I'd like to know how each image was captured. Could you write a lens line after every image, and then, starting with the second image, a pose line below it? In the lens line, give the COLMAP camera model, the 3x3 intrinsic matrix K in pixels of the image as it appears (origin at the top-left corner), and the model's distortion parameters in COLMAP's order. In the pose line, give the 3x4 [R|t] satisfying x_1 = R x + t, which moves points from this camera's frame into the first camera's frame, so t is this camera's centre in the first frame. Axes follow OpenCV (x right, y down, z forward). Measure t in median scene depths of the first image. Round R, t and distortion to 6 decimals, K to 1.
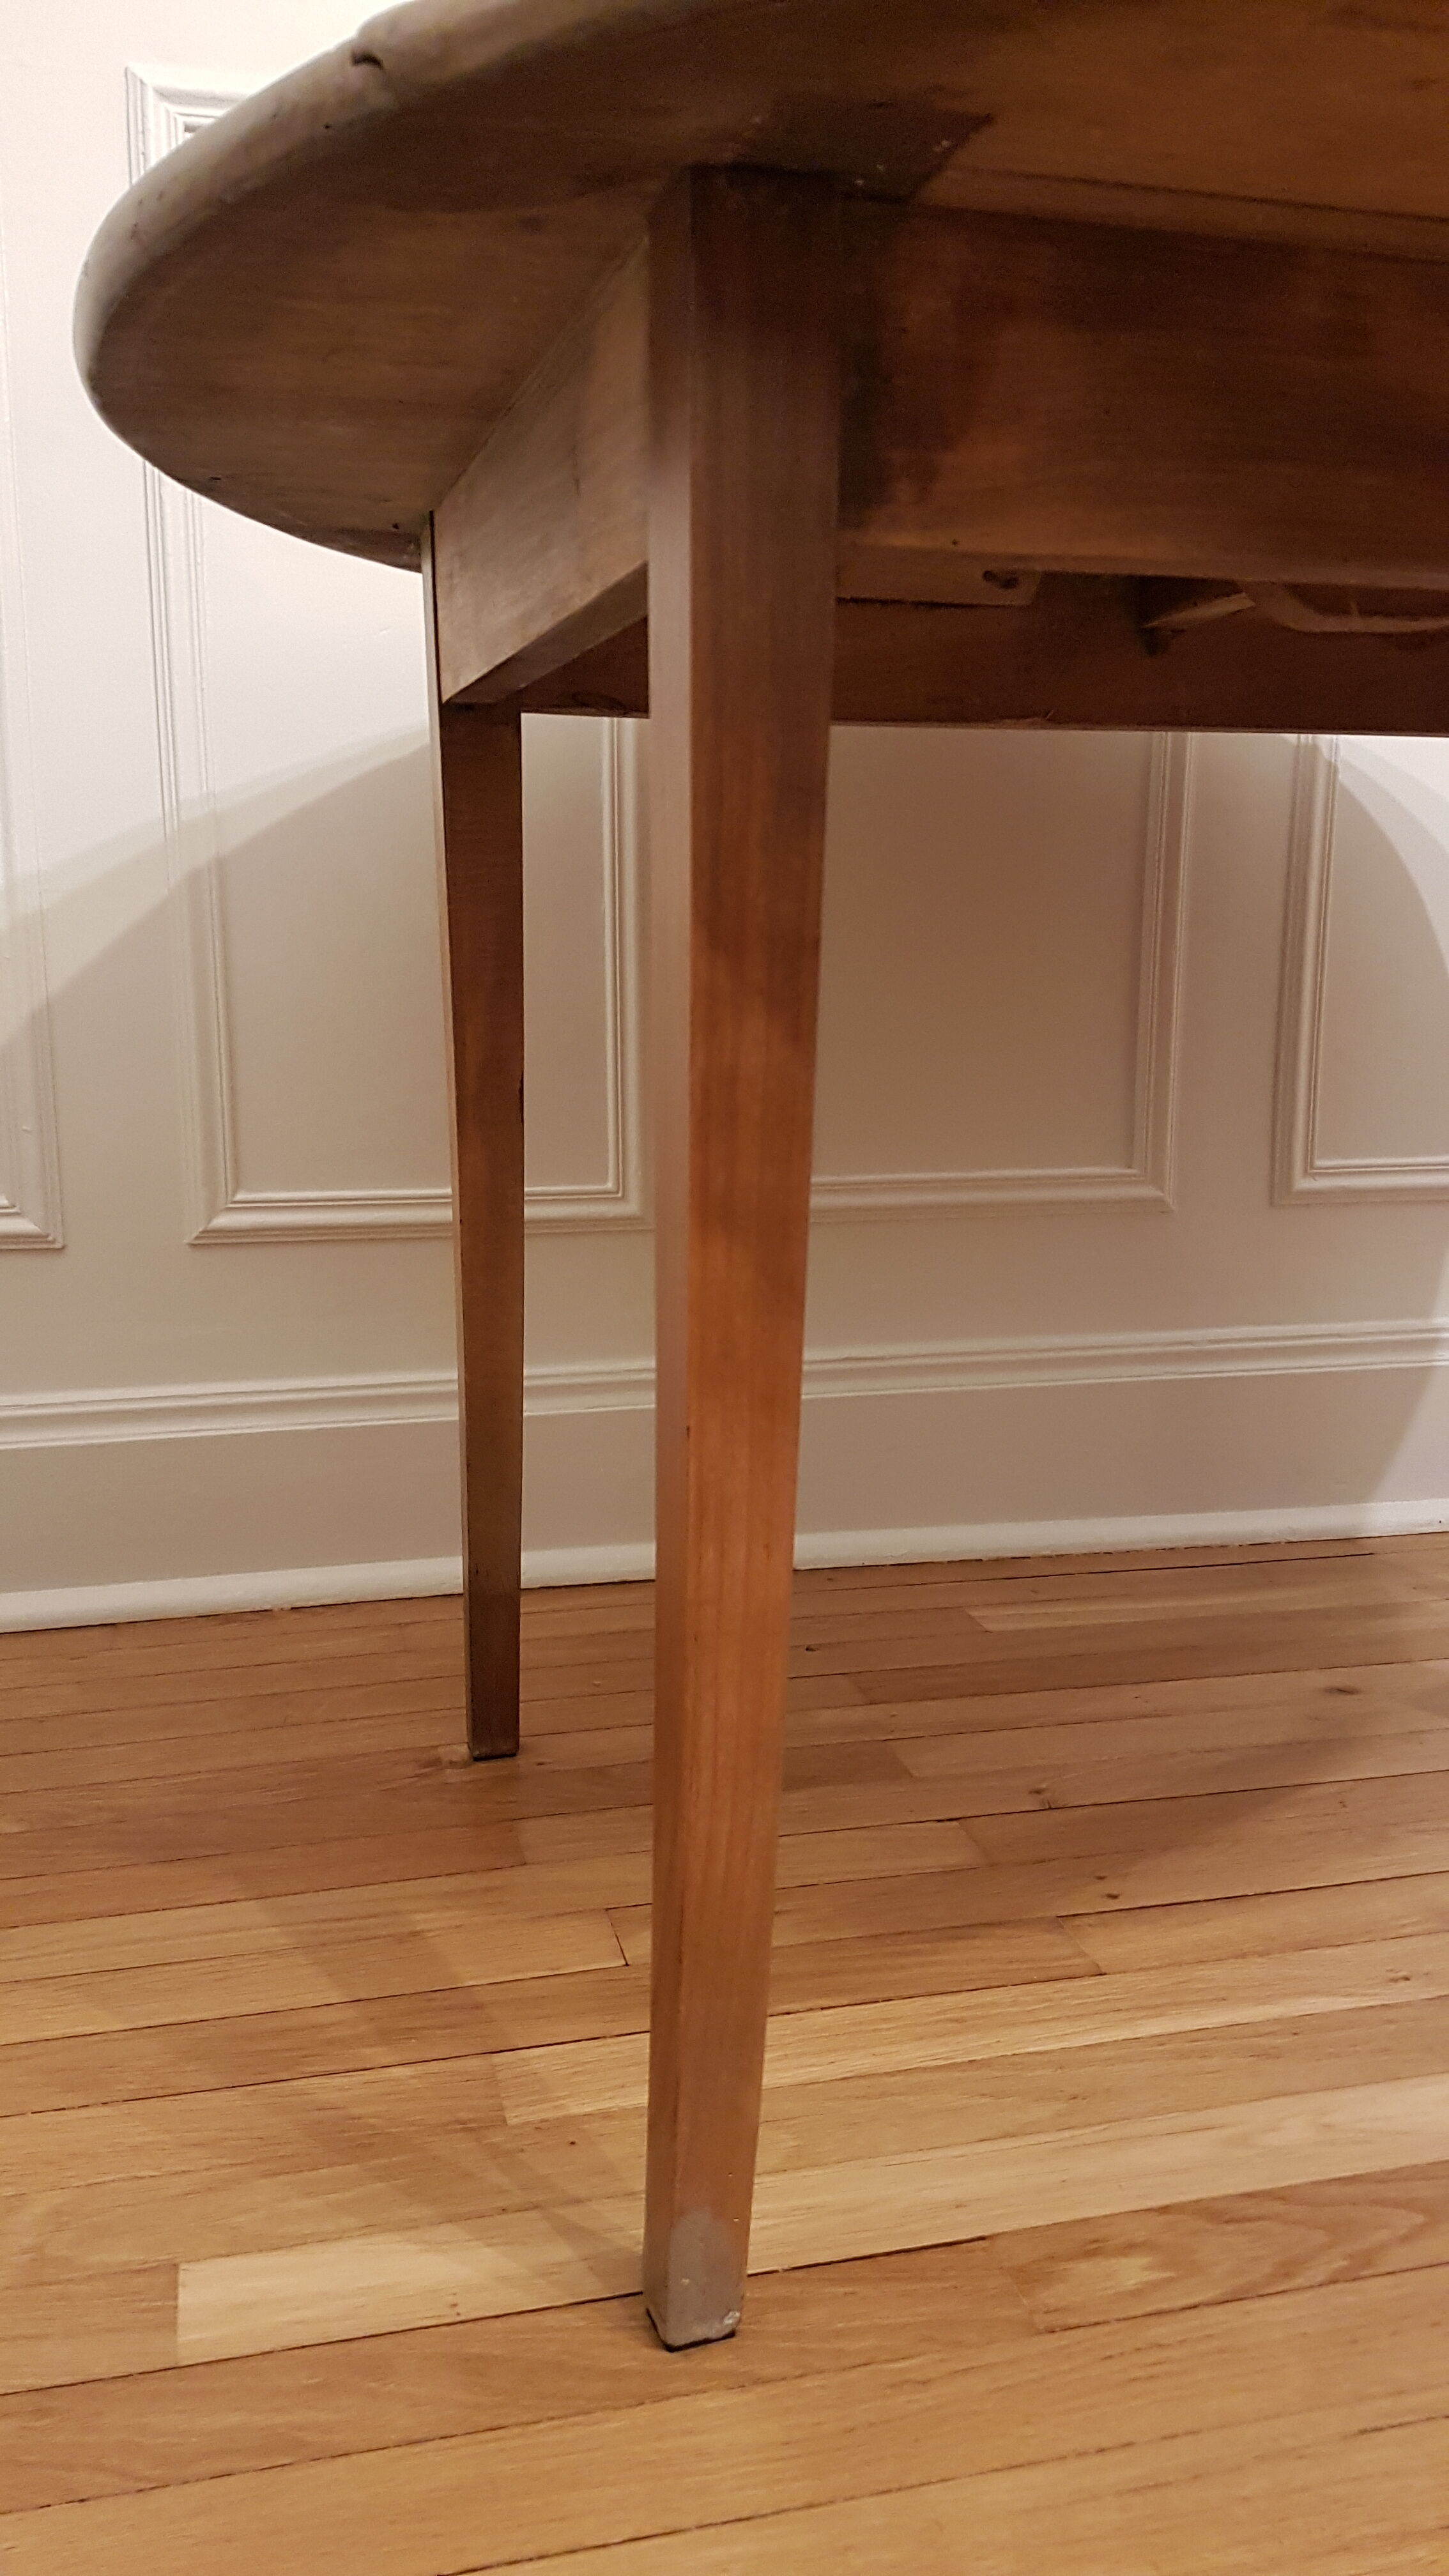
lens RADIAL K [[2014.7, 0, 711.5], [0, 2014.7, 1294.5], [0, 0, 1]] dist [0.102768, -0.159761]
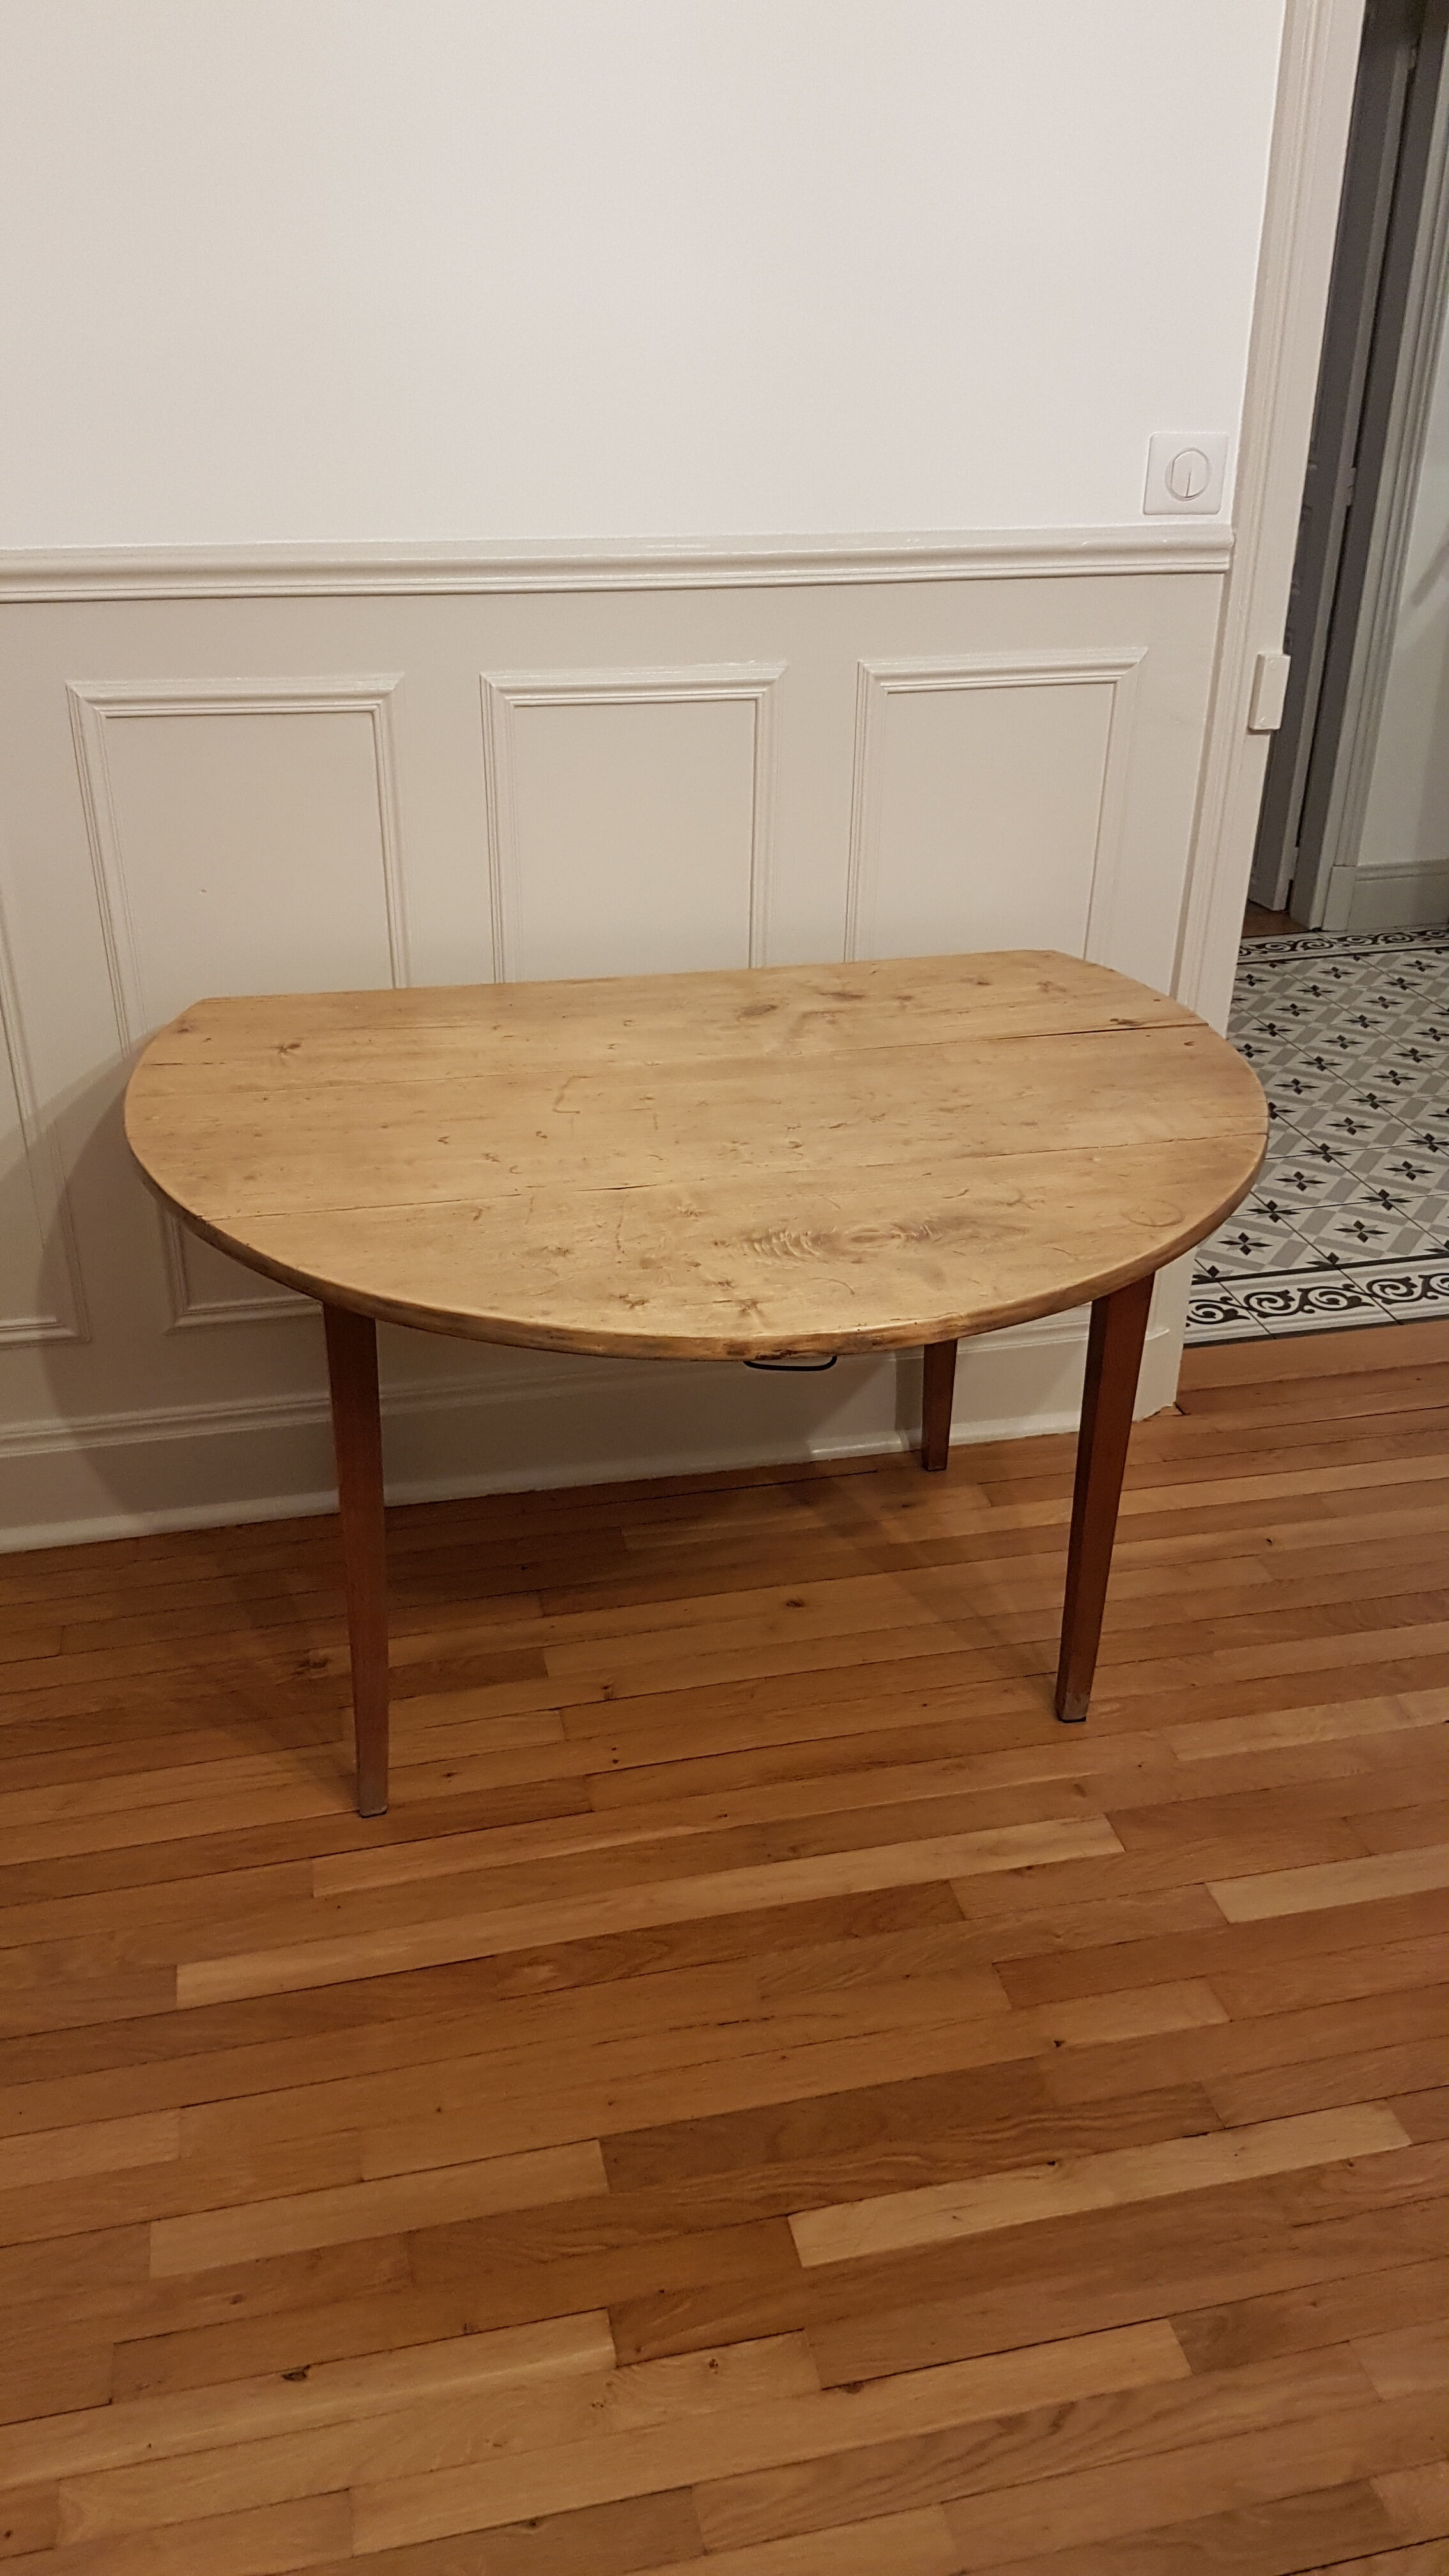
lens RADIAL K [[2014.7, 0, 691.3], [0, 2014.7, 1283.2], [0, 0, 1]] dist [0.102768, -0.159761]
pose [[0.999757, 0.011946, -0.018554, 0.388209], [-0.005710, 0.952205, 0.305408, -1.035946], [0.021315, -0.305227, 0.952041, -1.073280]]
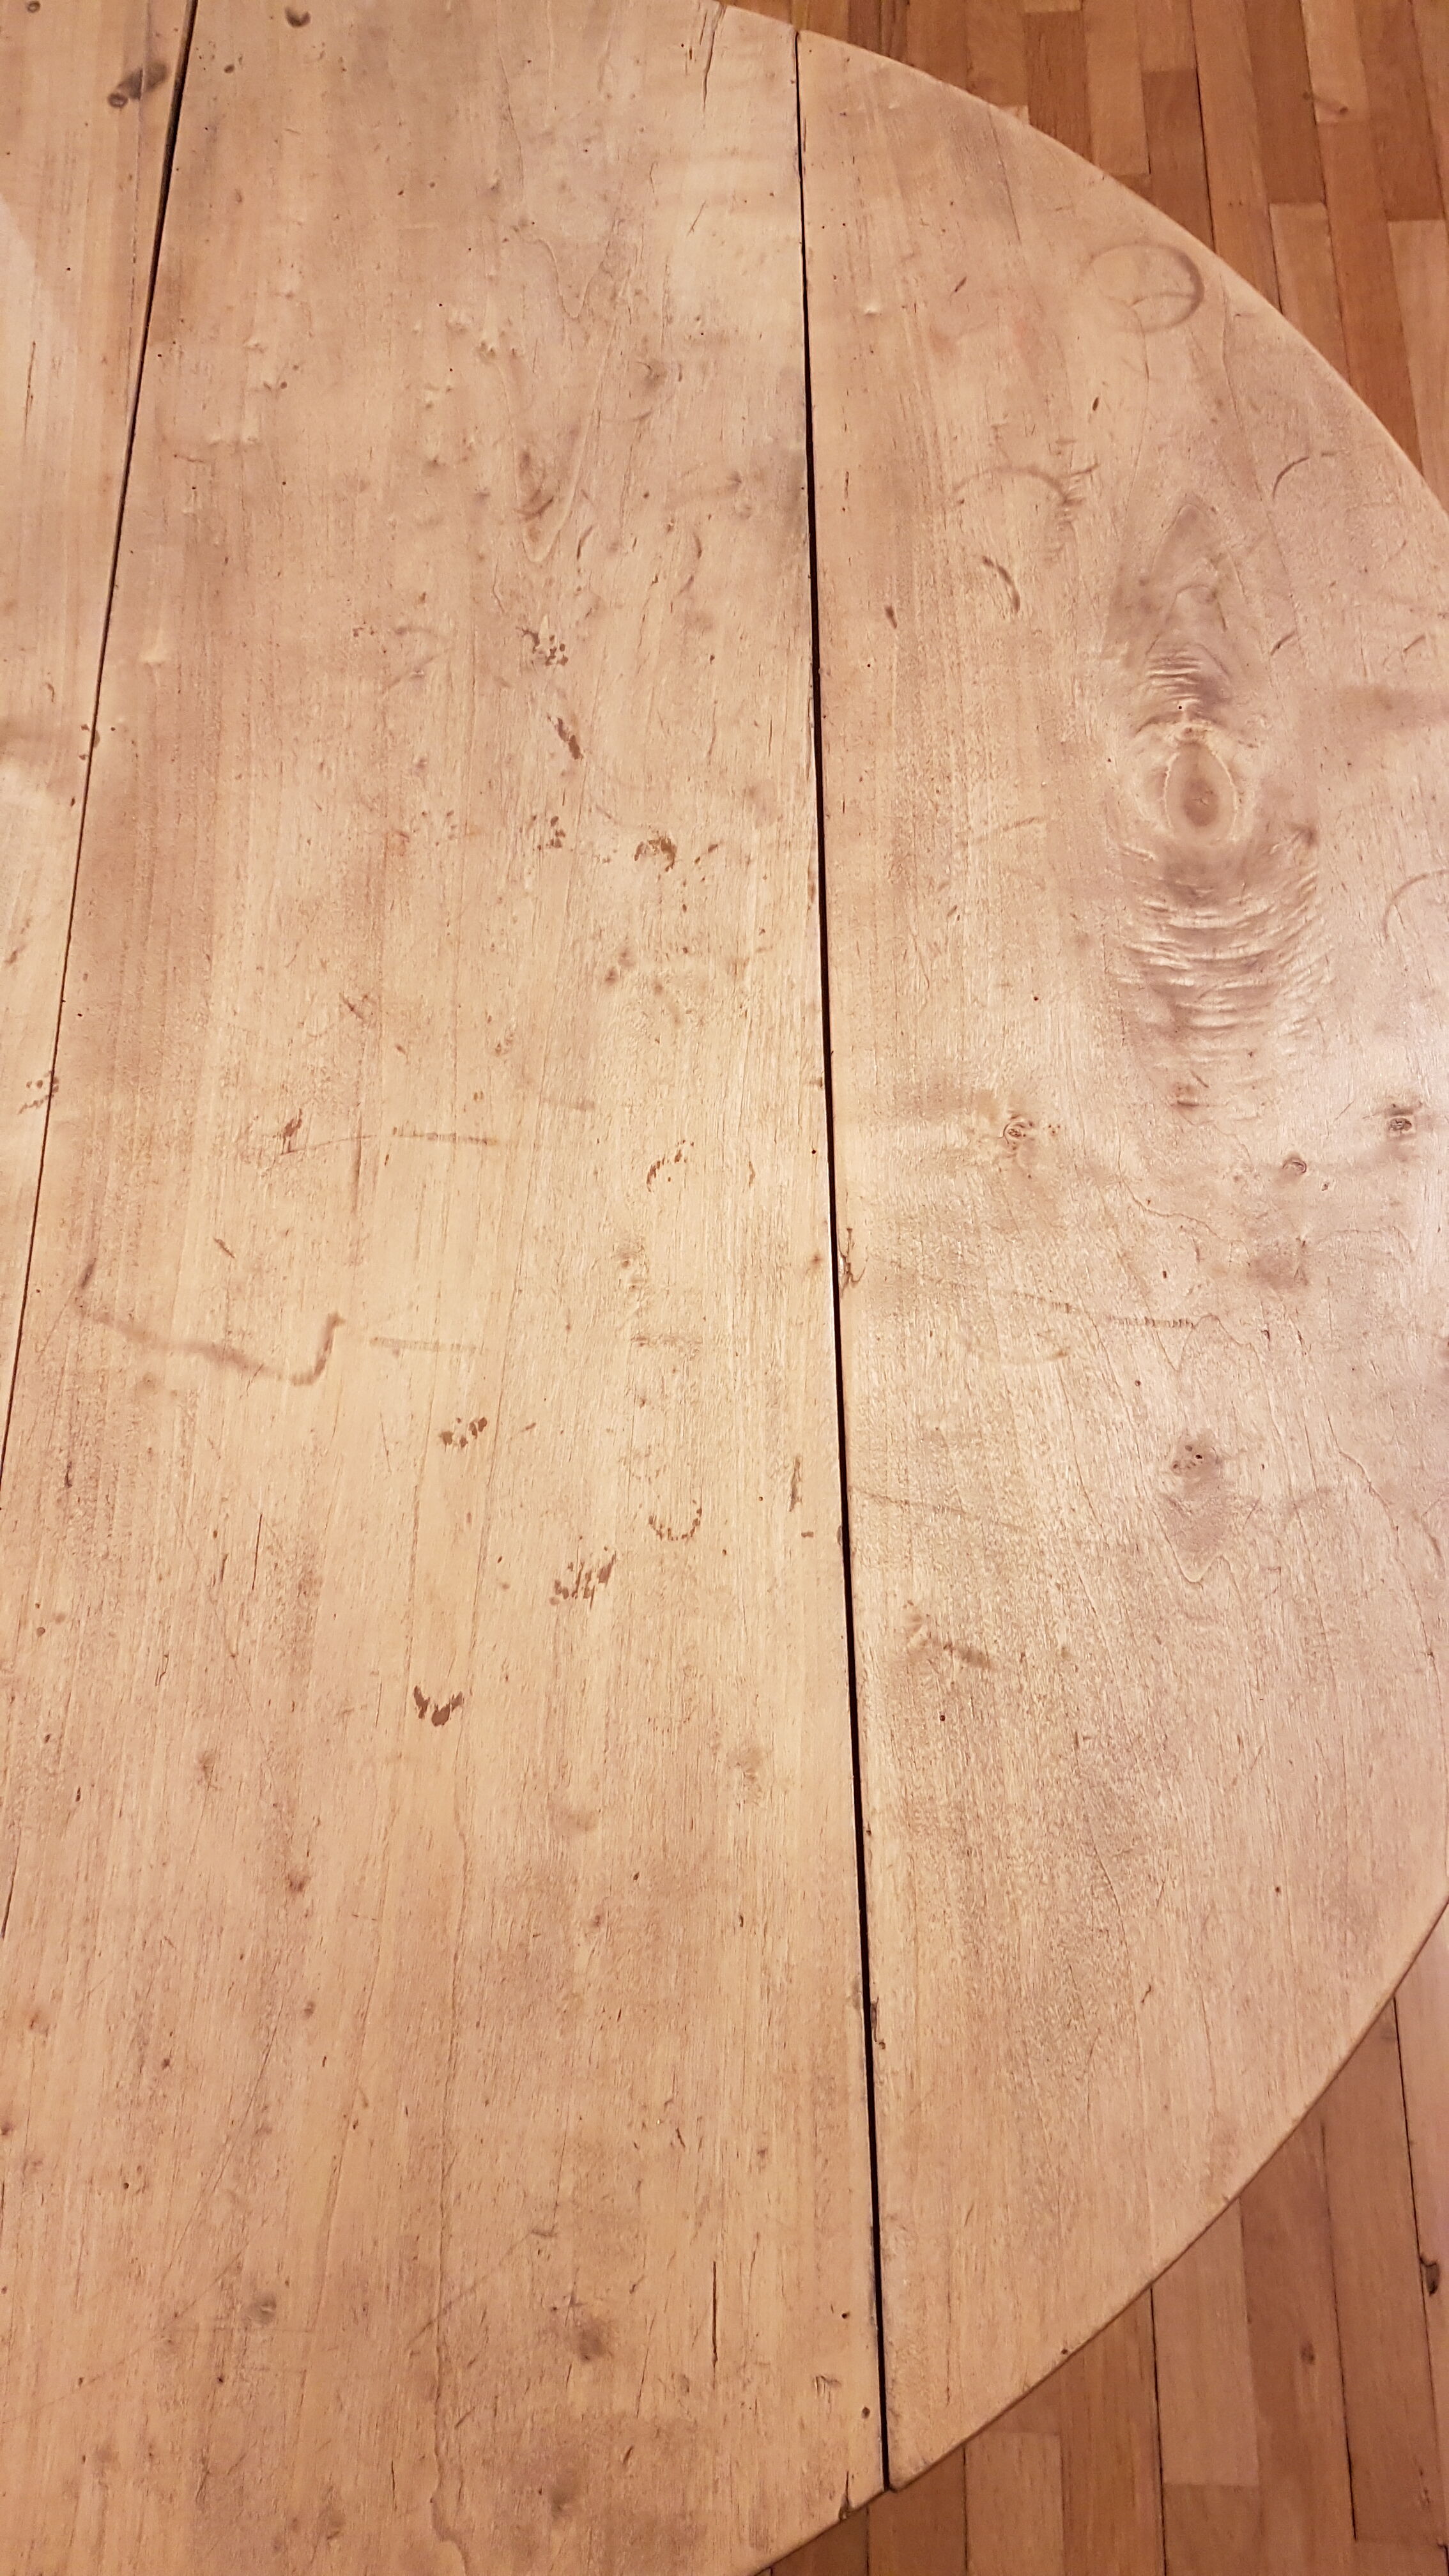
lens RADIAL K [[2014.7, 0, 710.1], [0, 2014.7, 1280.1], [0, 0, 1]] dist [0.102768, -0.159761]
pose [[0.256738, -0.904184, 0.341374, 0.010266], [0.232330, 0.400594, 0.886311, -1.182576], [-0.938141, -0.148238, 0.312917, 0.549762]]
